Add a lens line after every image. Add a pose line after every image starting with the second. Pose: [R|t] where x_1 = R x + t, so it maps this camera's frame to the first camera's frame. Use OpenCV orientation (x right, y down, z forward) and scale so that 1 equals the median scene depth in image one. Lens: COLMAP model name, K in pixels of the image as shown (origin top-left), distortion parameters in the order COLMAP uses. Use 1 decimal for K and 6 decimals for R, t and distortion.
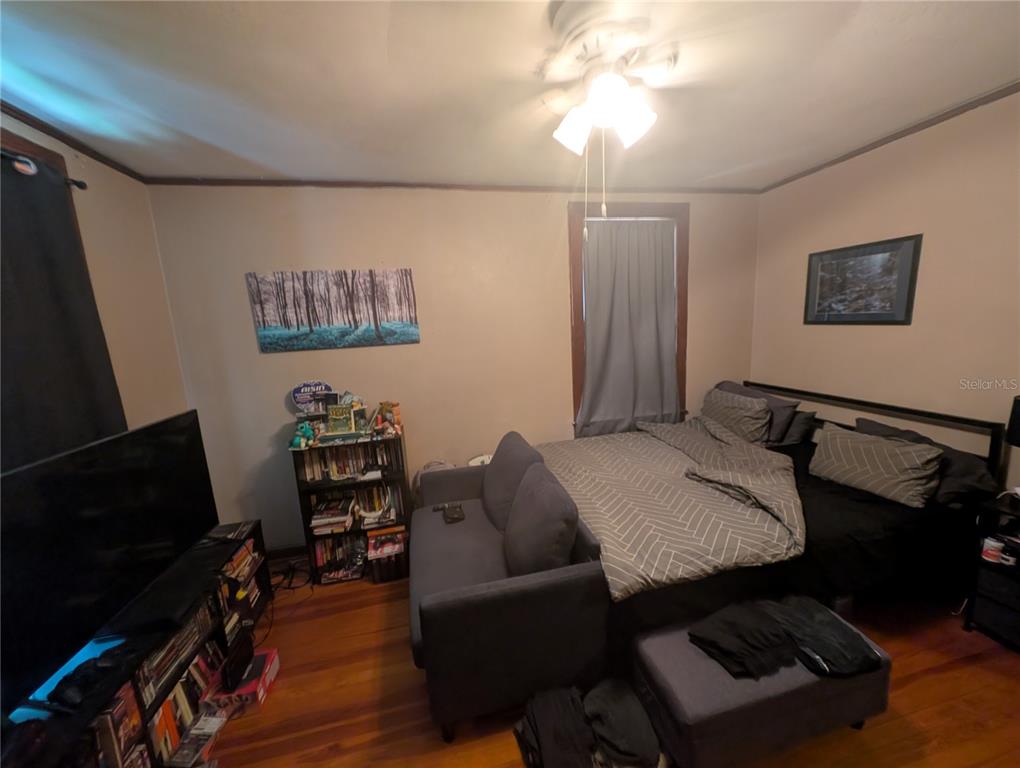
lens RADIAL K [[379.1, 0, 513.2], [0, 379.1, 383.2], [0, 0, 1]] dist [0.003394, -0.003177]
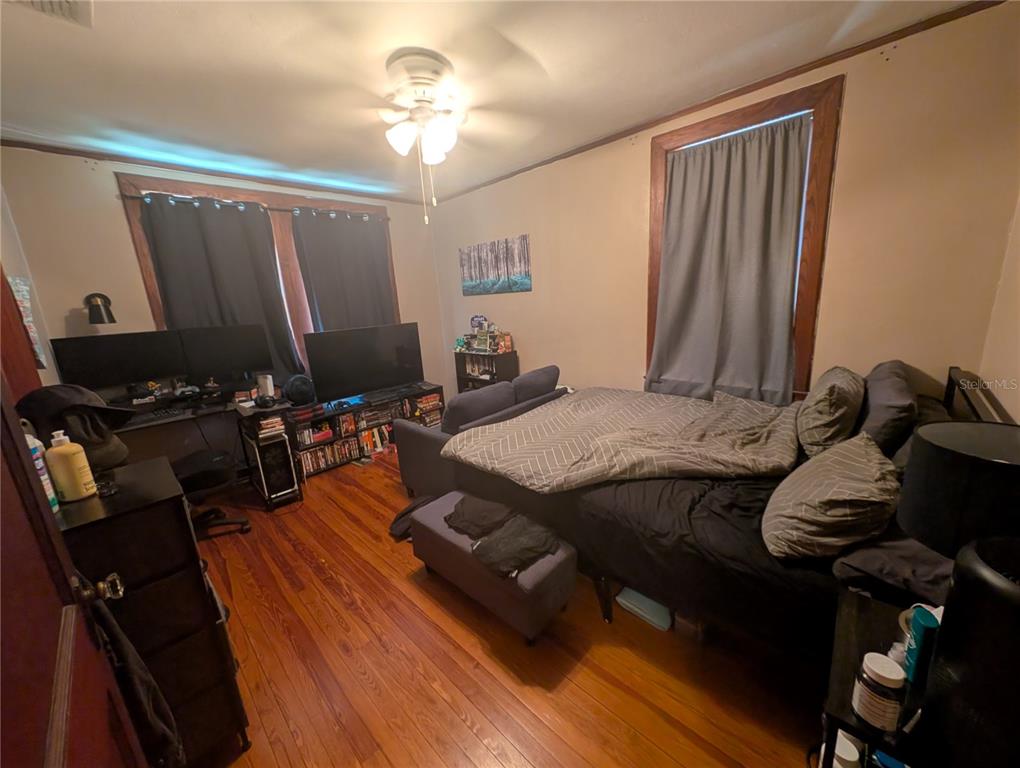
lens RADIAL K [[379.1, 0, 509.9], [0, 379.1, 382.3], [0, 0, 1]] dist [0.003394, -0.003177]
pose [[0.560086, 0.203098, -0.803153, 0.906041], [-0.098492, 0.978932, 0.178864, -0.024051], [0.822559, -0.021075, 0.568289, 0.184416]]
